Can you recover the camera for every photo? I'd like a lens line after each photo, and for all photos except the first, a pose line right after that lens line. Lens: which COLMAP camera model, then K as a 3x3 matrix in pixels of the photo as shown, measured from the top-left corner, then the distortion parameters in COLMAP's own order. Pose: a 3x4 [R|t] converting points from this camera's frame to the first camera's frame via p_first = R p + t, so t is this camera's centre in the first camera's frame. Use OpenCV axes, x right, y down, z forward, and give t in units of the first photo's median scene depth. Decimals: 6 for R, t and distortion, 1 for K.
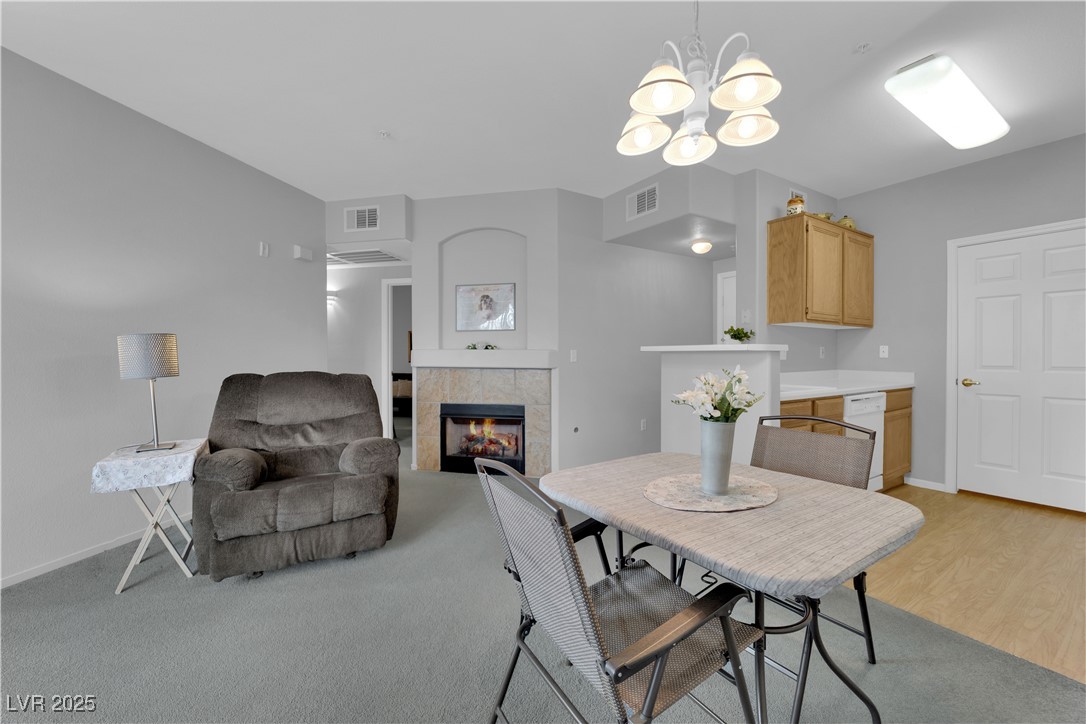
lens RADIAL K [[436.0, 0, 539.7], [0, 436.0, 358.9], [0, 0, 1]] dist [-0.011802, -0.003755]
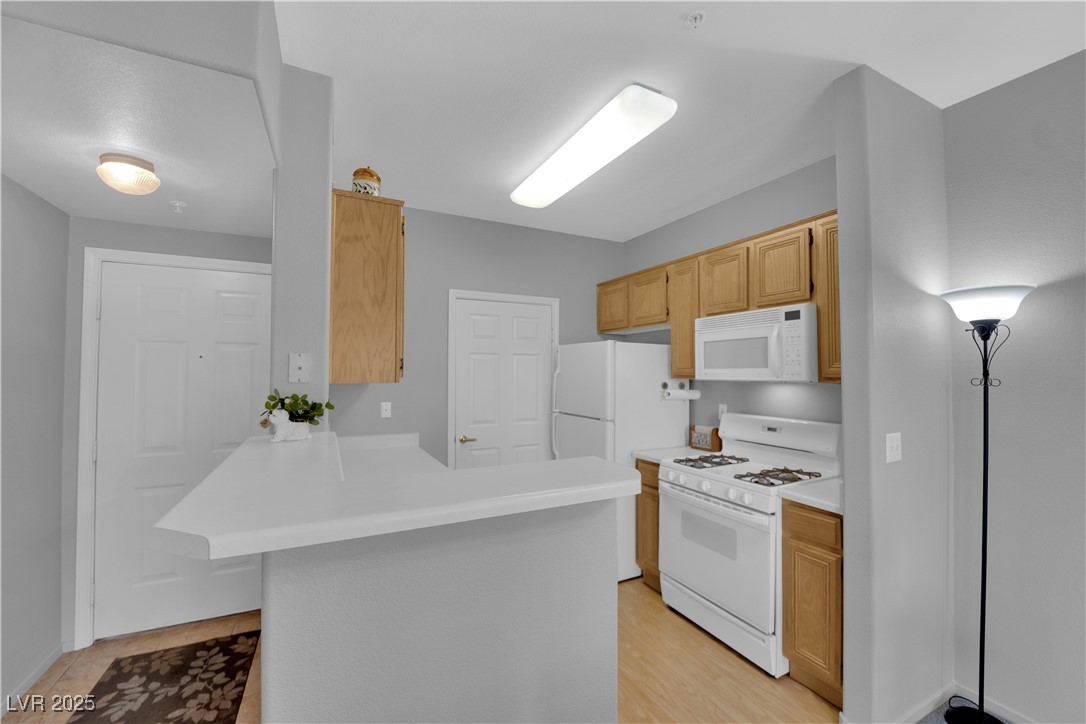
lens RADIAL K [[436.0, 0, 541.8], [0, 436.0, 359.0], [0, 0, 1]] dist [-0.011802, -0.003755]
pose [[0.096685, 0.029308, 0.994883, 0.030276], [0.009703, 0.999491, -0.030386, -0.092151], [-0.995268, 0.012592, 0.096351, 0.703577]]
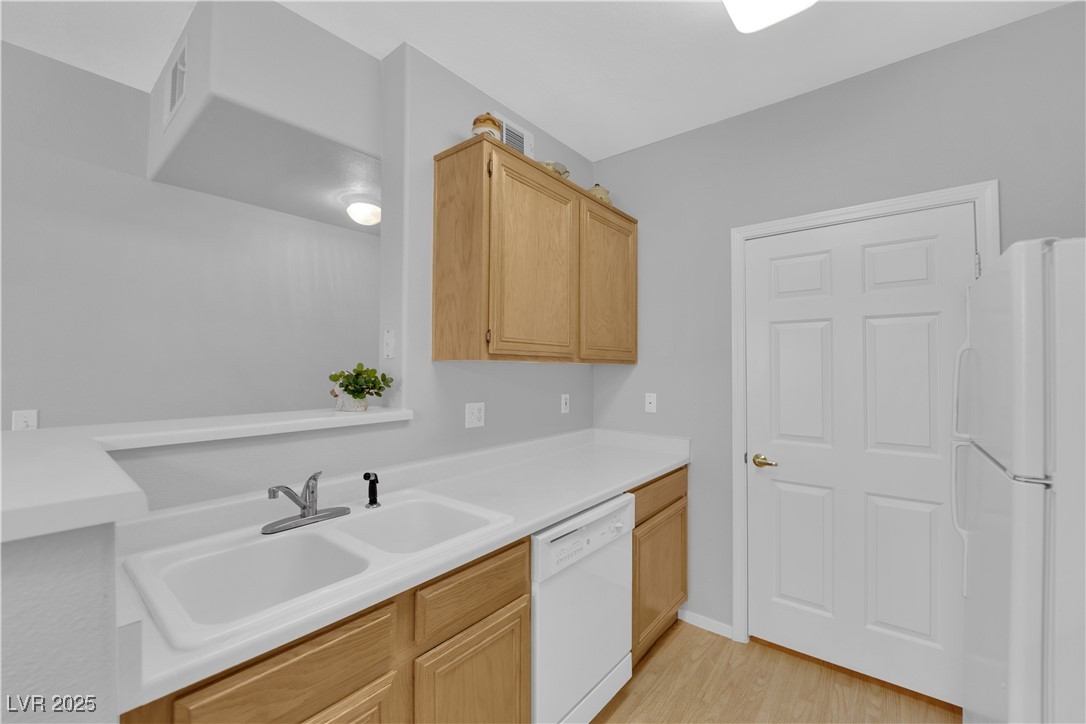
lens RADIAL K [[436.0, 0, 540.4], [0, 436.0, 358.8], [0, 0, 1]] dist [-0.011802, -0.003755]
pose [[0.948468, 0.011457, 0.316665, 0.487966], [-0.001230, 0.999472, -0.032478, -0.066671], [-0.316870, 0.030415, 0.947981, 0.494043]]
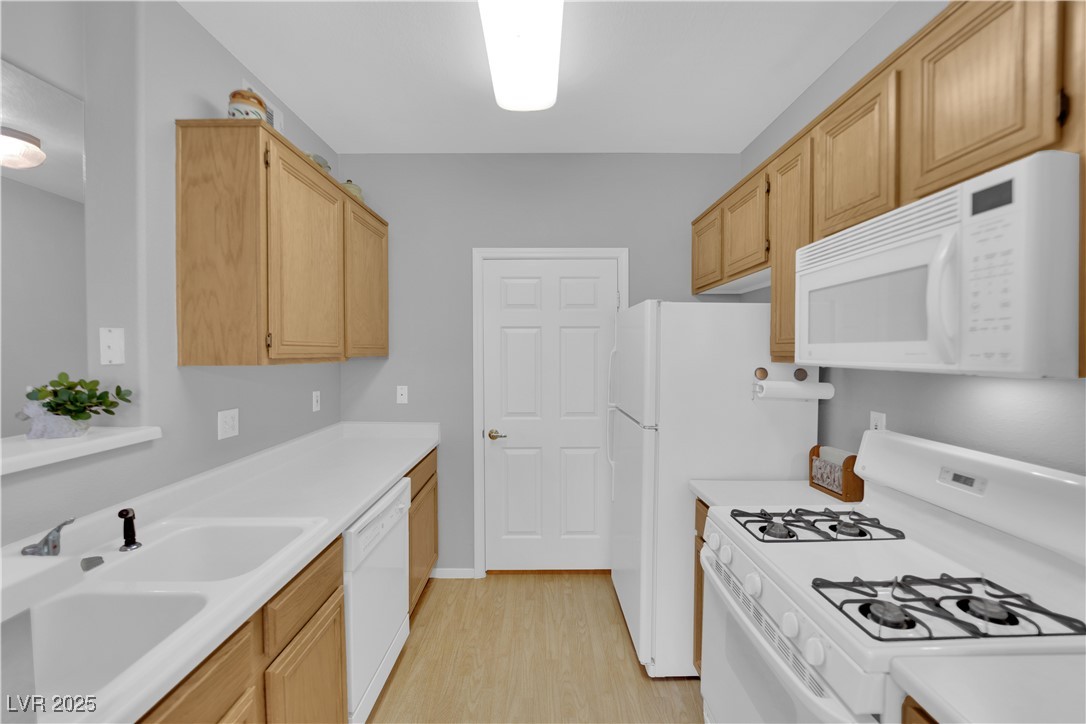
lens RADIAL K [[436.0, 0, 542.1], [0, 436.0, 360.0], [0, 0, 1]] dist [-0.011802, -0.003755]
pose [[0.532469, -0.018846, 0.846240, 0.361645], [0.010488, 0.999822, 0.015667, -0.089334], [-0.846385, 0.000533, 0.532572, 0.486020]]
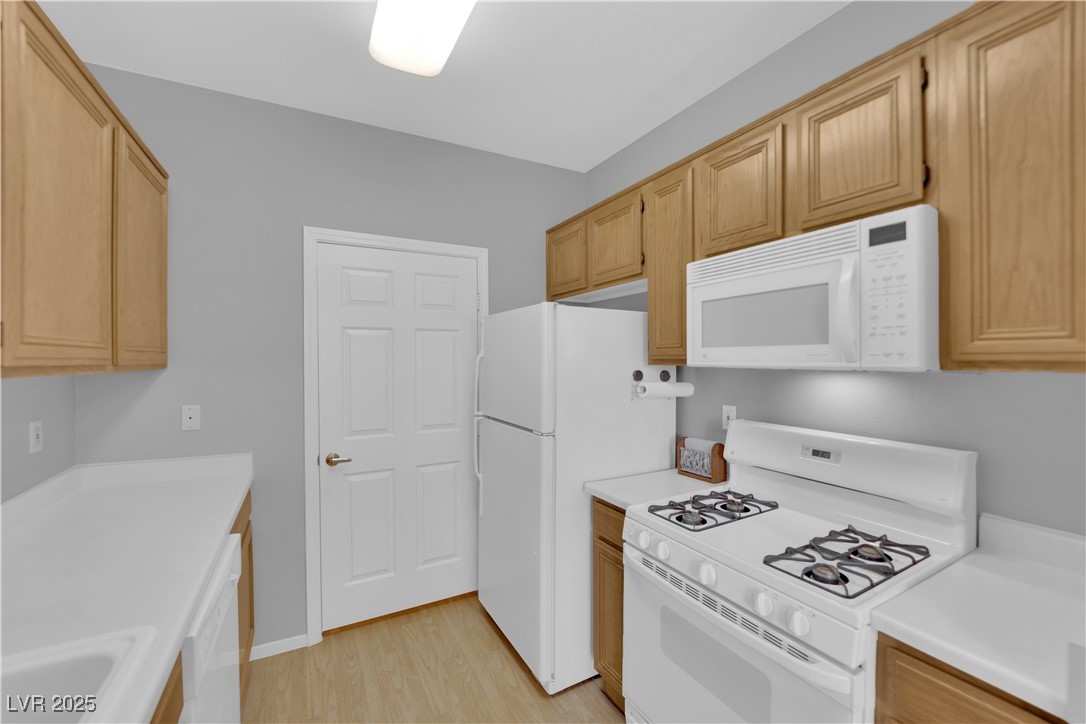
lens RADIAL K [[436.0, 0, 543.0], [0, 436.0, 359.6], [0, 0, 1]] dist [-0.011802, -0.003755]
pose [[0.066817, -0.004232, 0.997756, 0.367434], [0.015013, 0.999882, 0.003236, -0.087055], [-0.997652, 0.014763, 0.066873, 0.625427]]
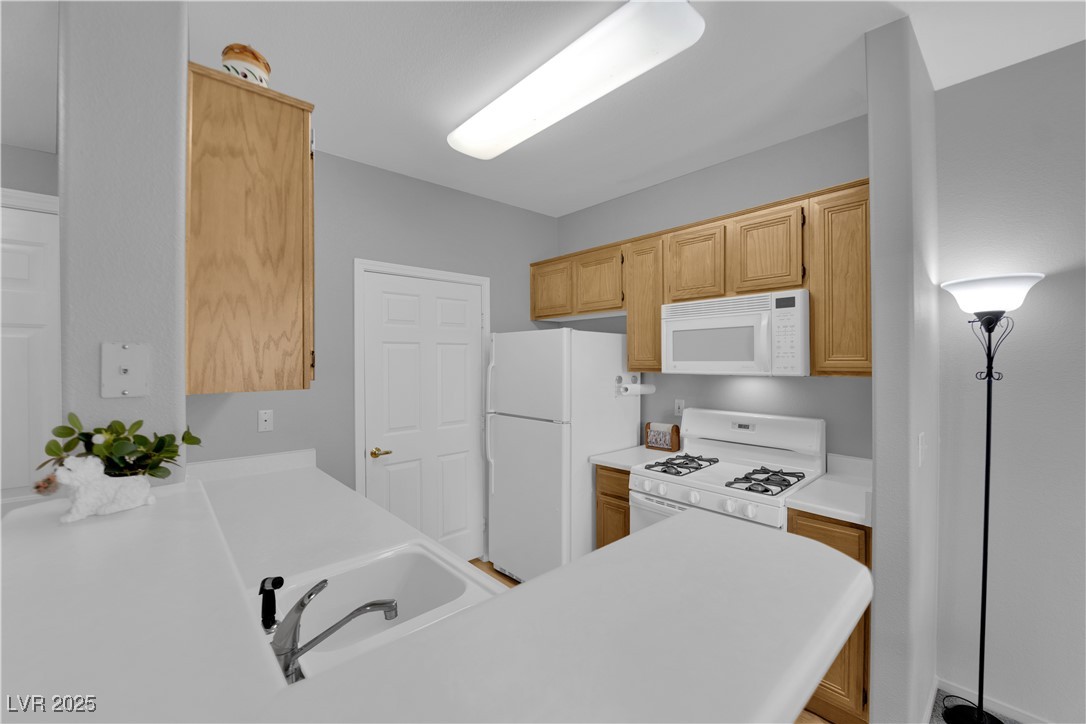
lens RADIAL K [[436.0, 0, 542.1], [0, 436.0, 360.2], [0, 0, 1]] dist [-0.011802, -0.003755]
pose [[-0.172052, 0.000291, 0.985088, 0.184467], [0.016208, 0.999865, 0.002535, -0.102054], [-0.984955, 0.016403, -0.172033, 0.813302]]
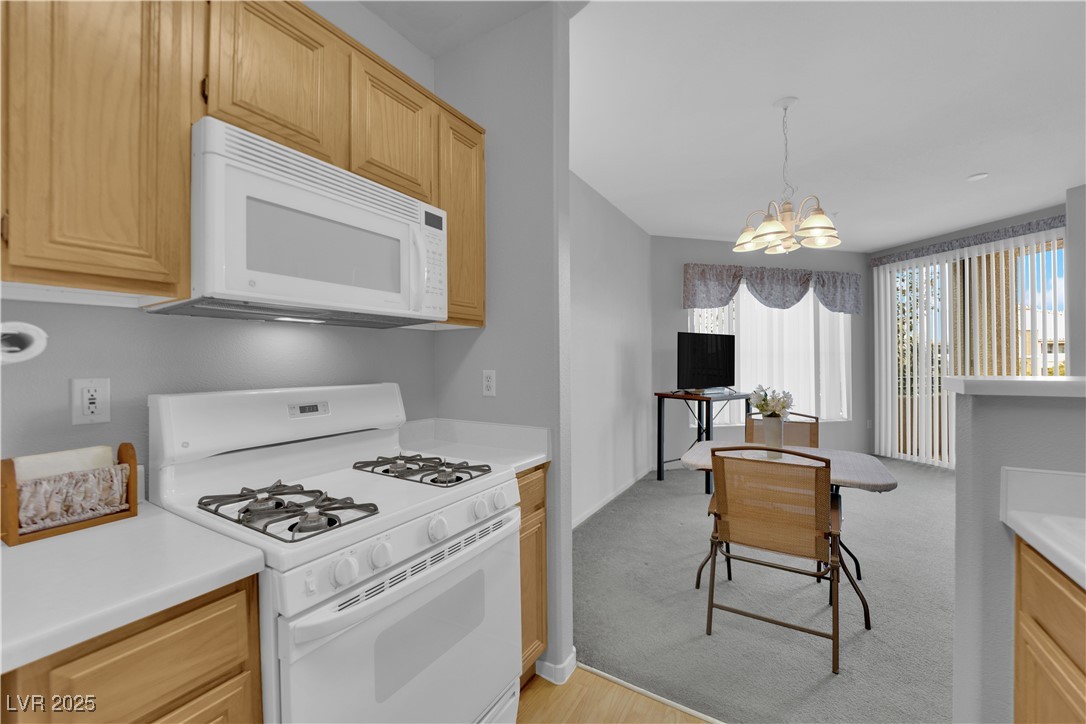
lens RADIAL K [[436.0, 0, 540.1], [0, 436.0, 360.8], [0, 0, 1]] dist [-0.011802, -0.003755]
pose [[-0.893650, 0.007077, -0.448709, 0.783555], [0.003046, 0.999948, 0.009705, -0.038233], [0.448754, 0.007306, -0.893625, 0.827938]]
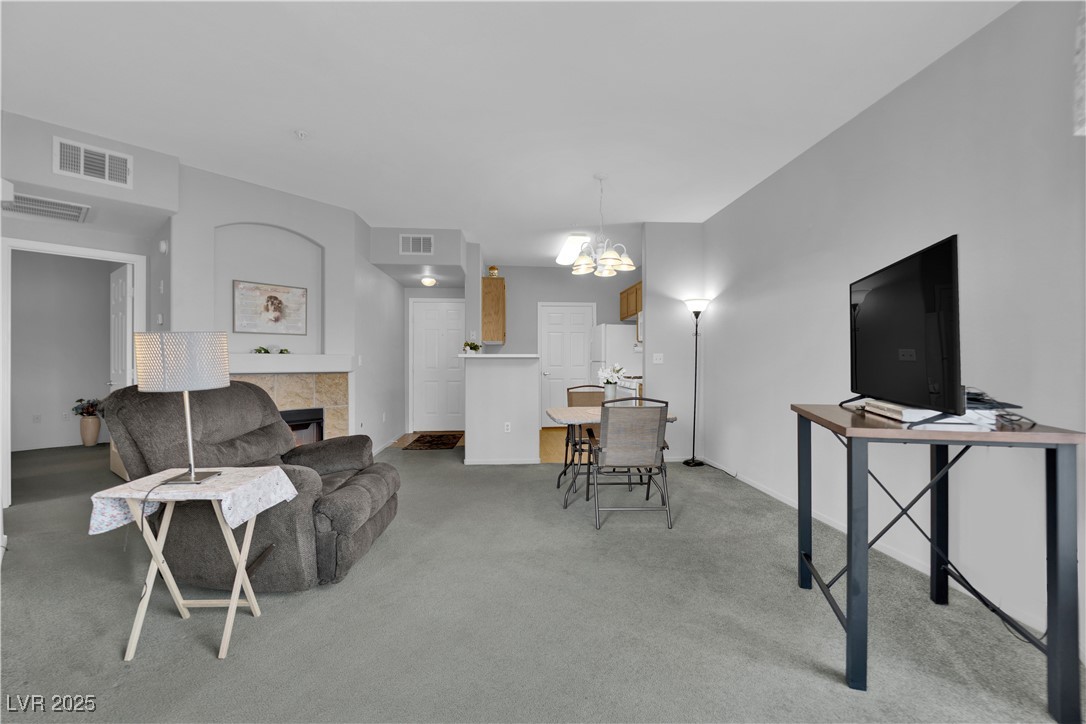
lens RADIAL K [[436.0, 0, 540.4], [0, 436.0, 364.5], [0, 0, 1]] dist [-0.011802, -0.003755]
pose [[0.462661, -0.005874, 0.886516, -0.812684], [0.011363, 0.999935, 0.000696, 0.008658], [-0.886462, 0.009752, 0.462698, 0.064548]]
